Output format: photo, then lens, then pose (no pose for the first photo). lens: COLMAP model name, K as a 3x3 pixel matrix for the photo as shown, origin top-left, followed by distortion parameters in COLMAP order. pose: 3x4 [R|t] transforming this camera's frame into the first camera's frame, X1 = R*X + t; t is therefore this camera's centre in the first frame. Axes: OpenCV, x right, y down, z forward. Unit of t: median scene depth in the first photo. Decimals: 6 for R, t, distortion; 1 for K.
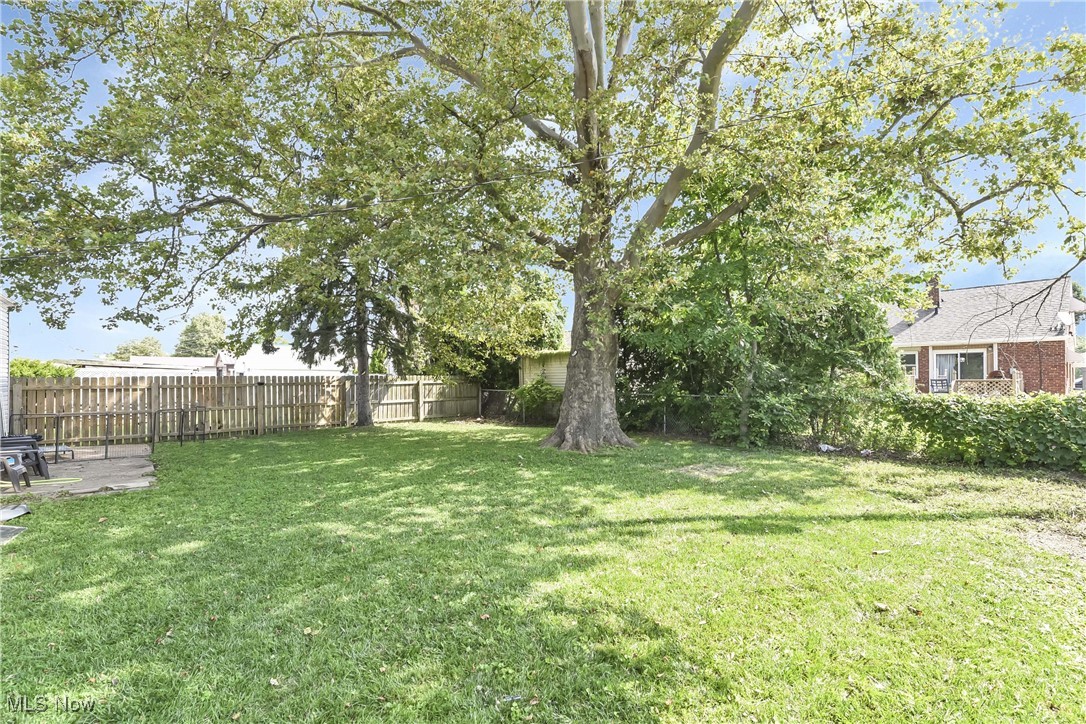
lens RADIAL K [[497.0, 0, 557.6], [0, 497.0, 371.3], [0, 0, 1]] dist [-0.002169, 0.000117]
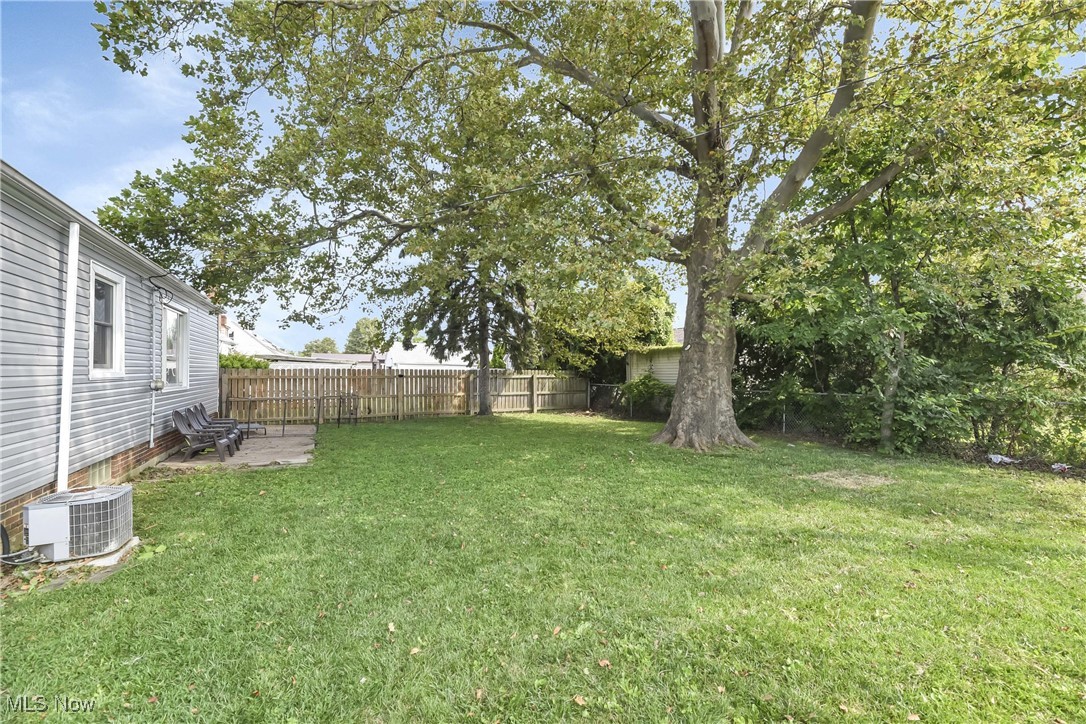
lens RADIAL K [[442.6, 0, 555.8], [0, 442.6, 369.5], [0, 0, 1]] dist [0.001747, -0.003724]
pose [[0.974876, 0.007252, -0.222629, -0.024240], [-0.006694, 0.999972, 0.003259, 0.005589], [0.222646, -0.001687, 0.974898, 0.103154]]
